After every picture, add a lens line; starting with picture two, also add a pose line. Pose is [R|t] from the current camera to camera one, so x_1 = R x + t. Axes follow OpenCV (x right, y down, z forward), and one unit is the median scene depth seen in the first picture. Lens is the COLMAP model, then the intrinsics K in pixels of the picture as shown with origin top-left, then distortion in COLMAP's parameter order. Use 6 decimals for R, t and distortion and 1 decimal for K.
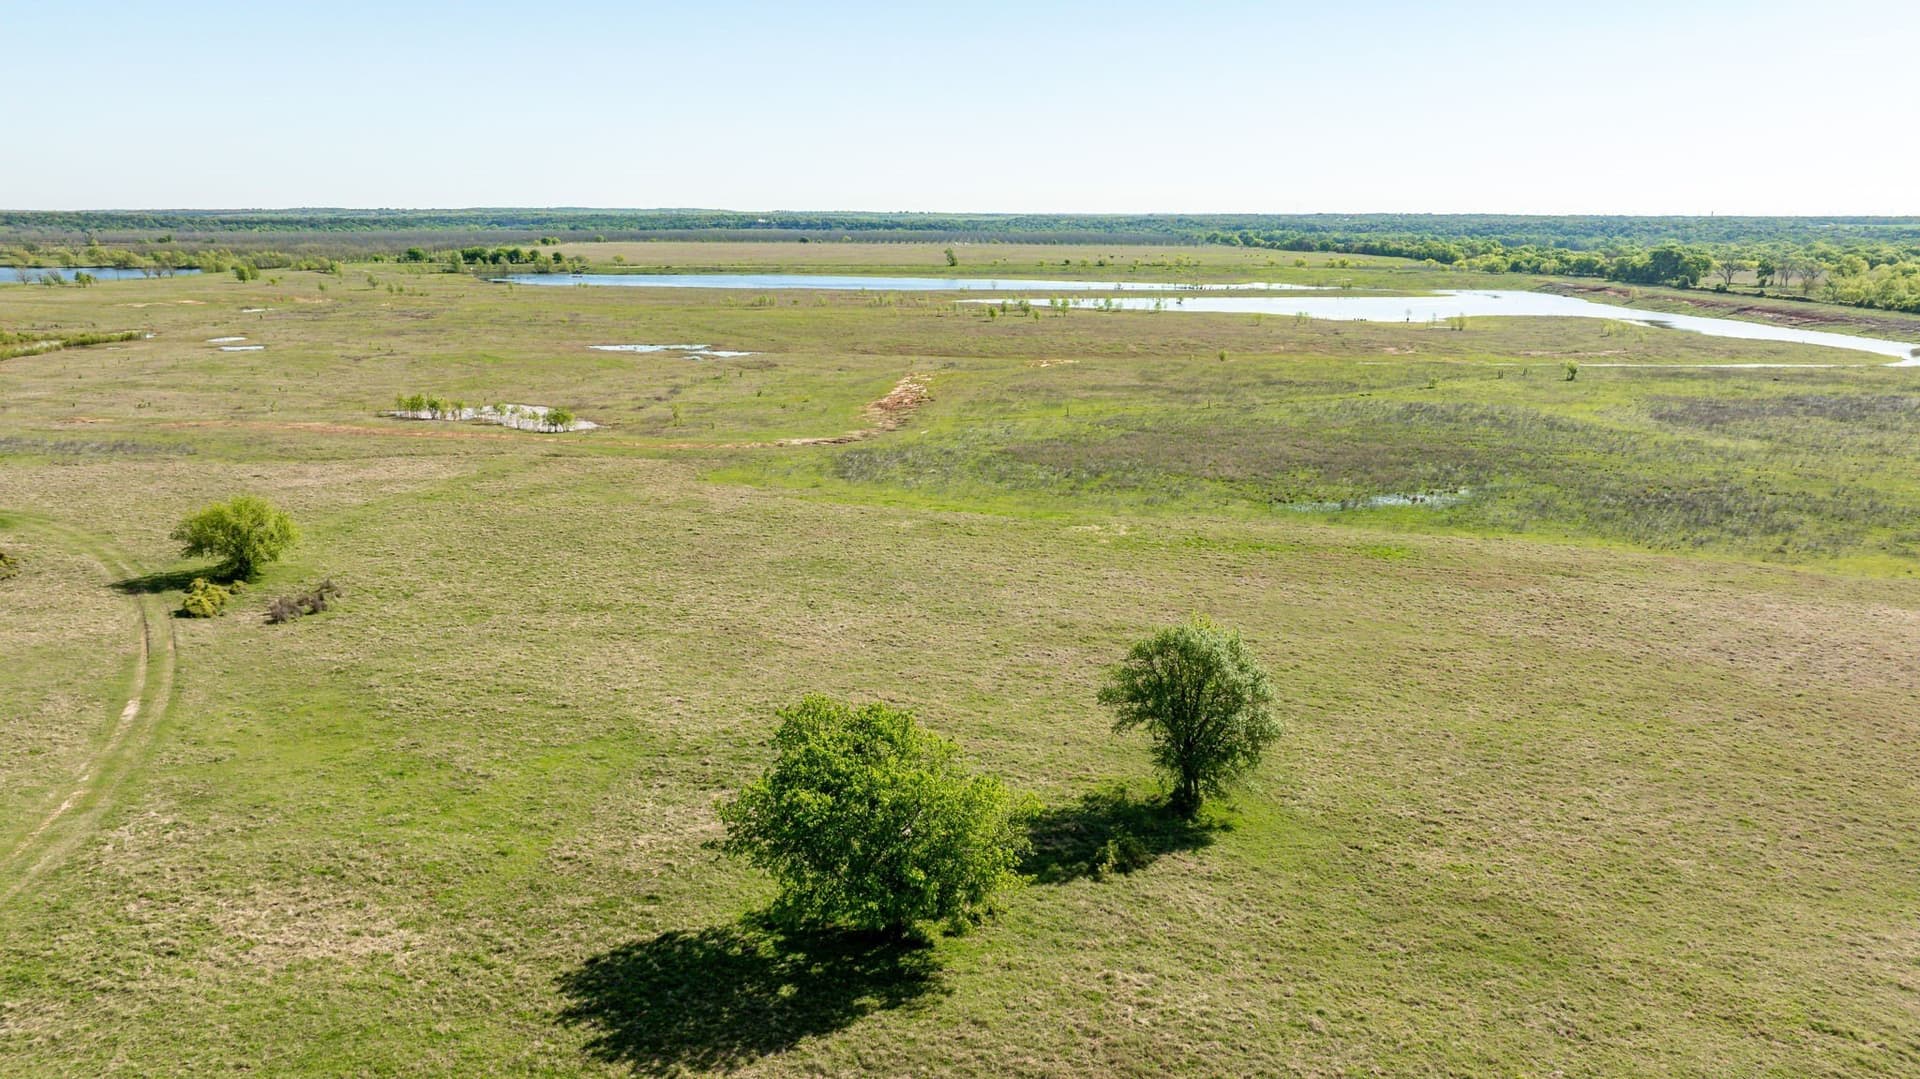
lens RADIAL K [[1354.4, 0, 971.0], [0, 1354.4, 536.6], [0, 0, 1]] dist [-0.038847, 0.043904]
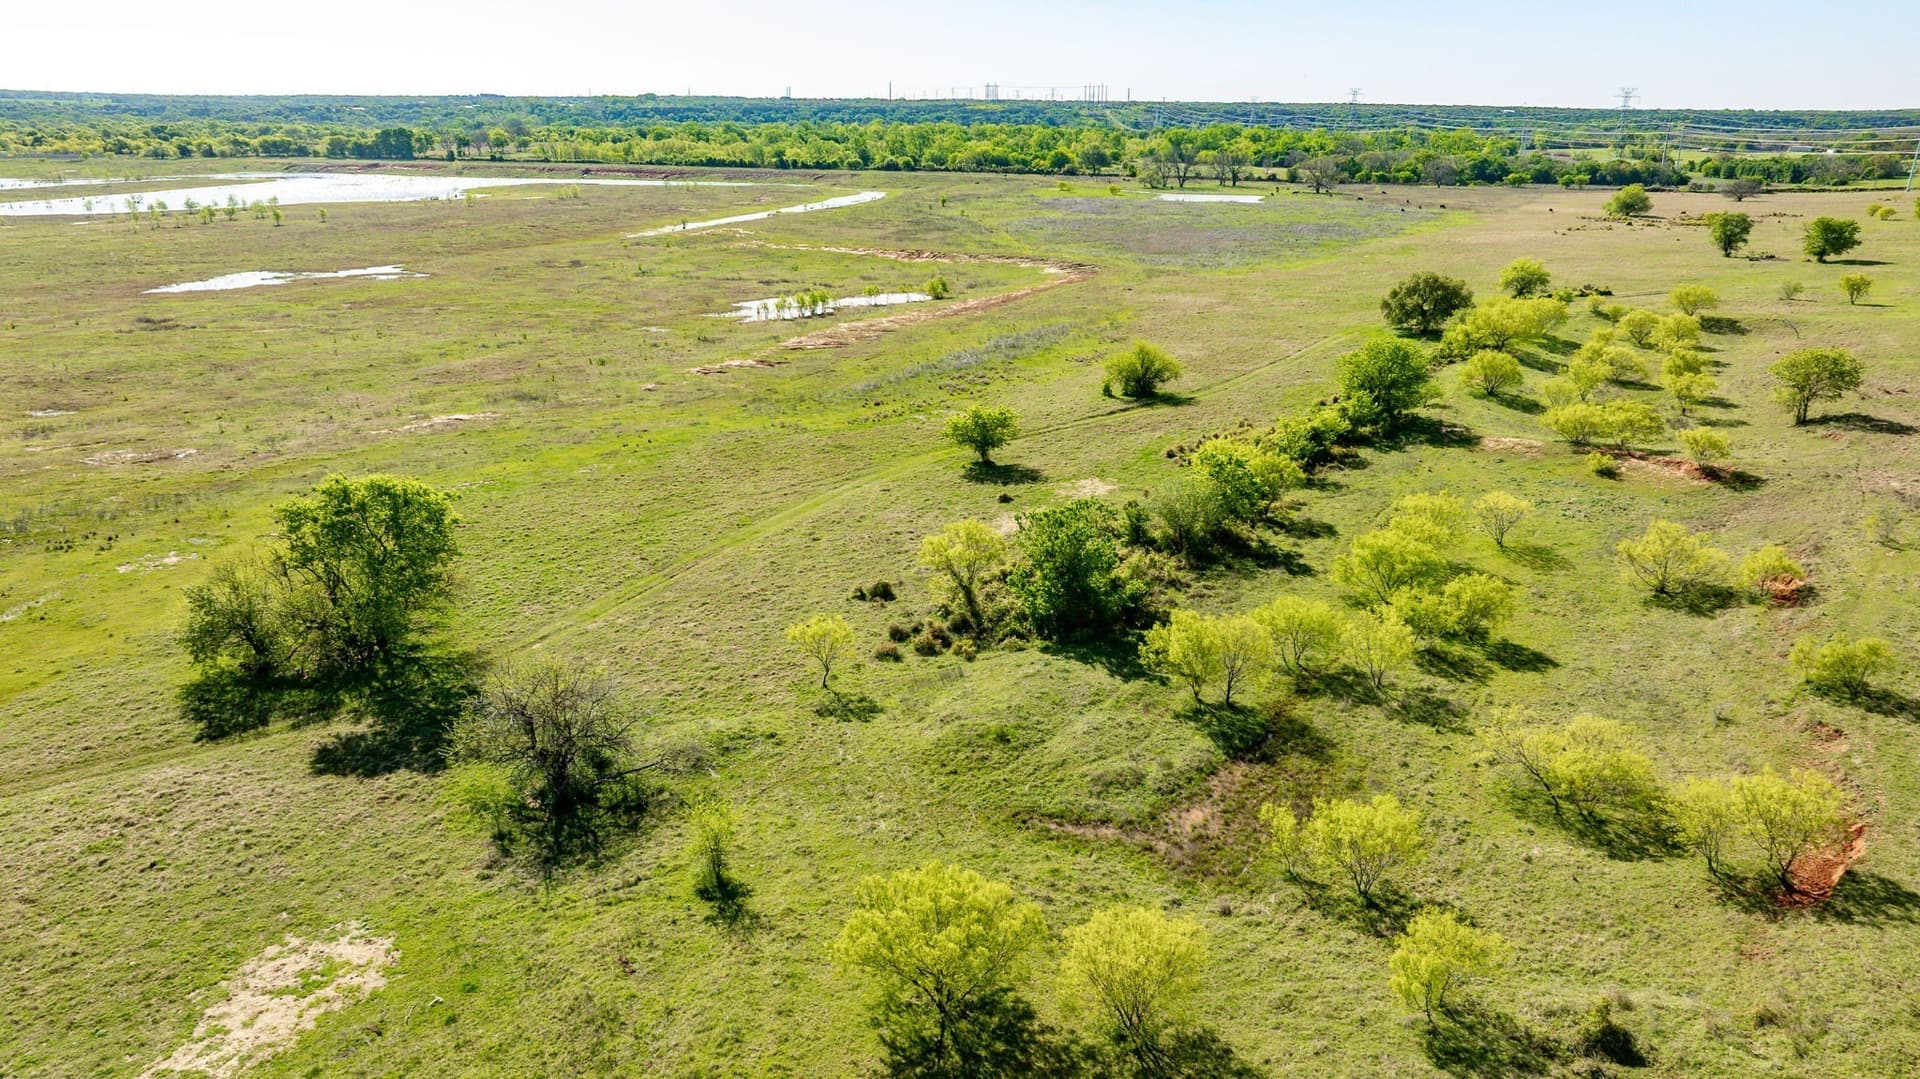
lens RADIAL K [[1354.4, 0, 957.5], [0, 1354.4, 552.5], [0, 0, 1]] dist [-0.038847, 0.043904]
pose [[0.276850, -0.307645, 0.910334, -0.384062], [0.217420, 0.942850, 0.252512, -0.043059], [-0.935993, 0.128017, 0.327916, 0.165439]]
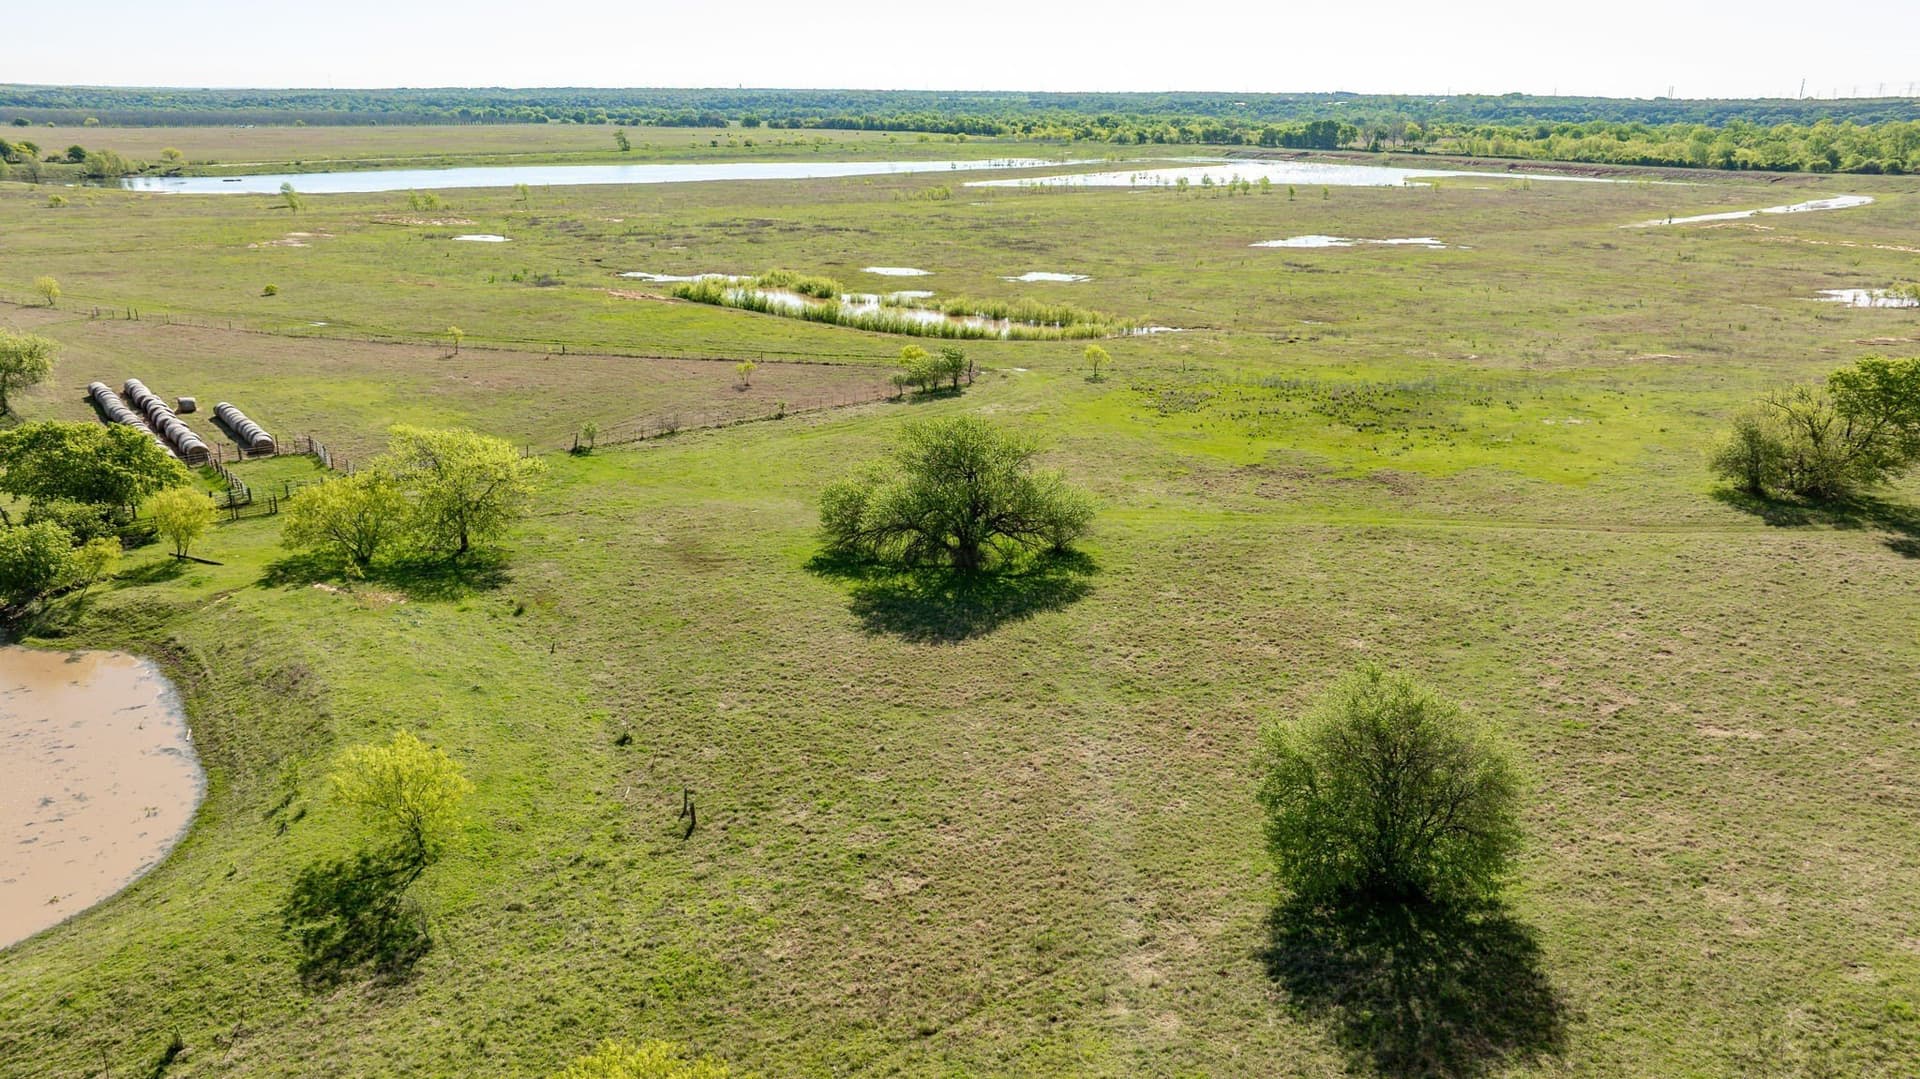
lens RADIAL K [[1354.4, 0, 964.0], [0, 1354.4, 542.1], [0, 0, 1]] dist [-0.038847, 0.043904]
pose [[0.745780, -0.208822, 0.632618, -0.457980], [0.150226, 0.977859, 0.145684, -0.047992], [-0.649033, -0.013612, 0.760638, 0.196650]]
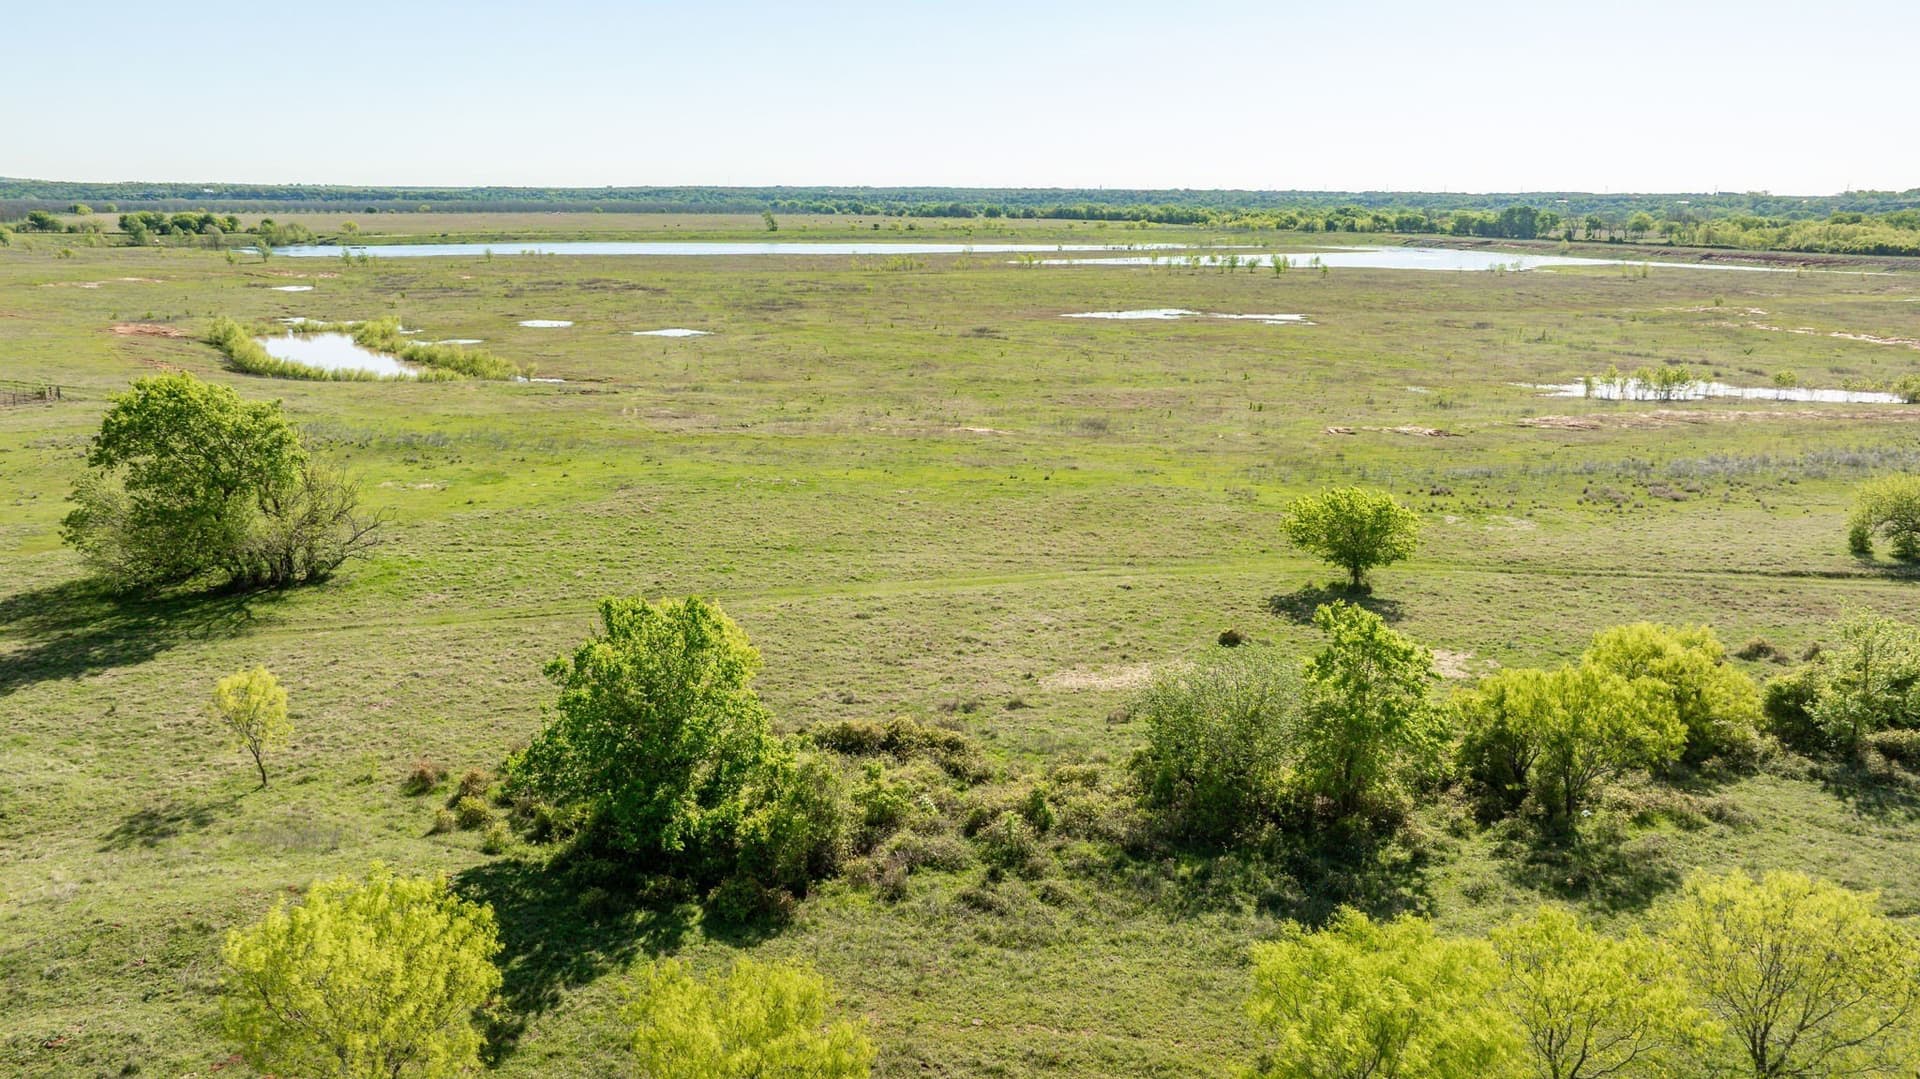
lens RADIAL K [[1354.4, 0, 964.4], [0, 1354.4, 531.9], [0, 0, 1]] dist [-0.038847, 0.043904]
pose [[0.900980, -0.101724, 0.421768, -0.299022], [0.095764, 0.994776, 0.035353, -0.022209], [-0.423161, 0.008538, 0.906014, 0.141934]]
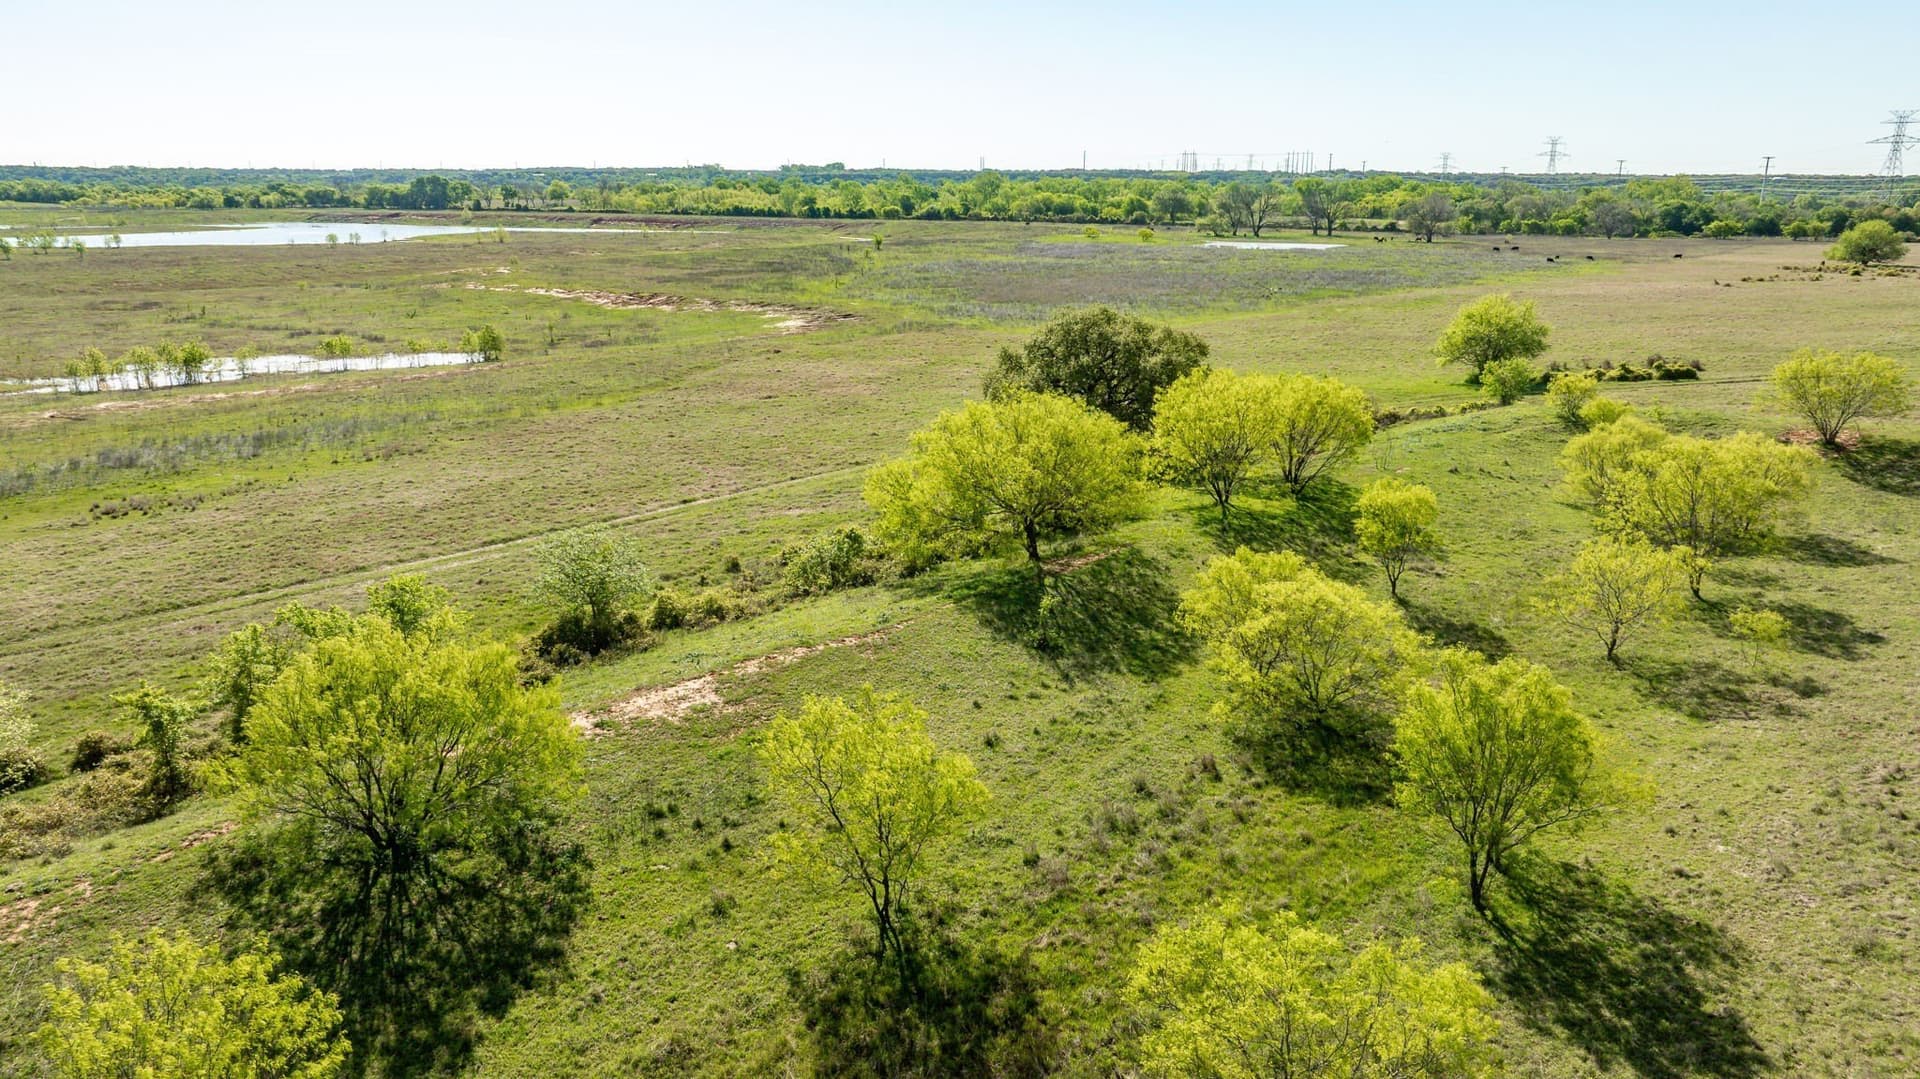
lens RADIAL K [[1354.4, 0, 957.0], [0, 1354.4, 540.4], [0, 0, 1]] dist [-0.038847, 0.043904]
pose [[0.438710, -0.234668, 0.867447, -0.218650], [0.206378, 0.965810, 0.156903, -0.012738], [-0.874609, 0.110187, 0.472141, 0.125162]]
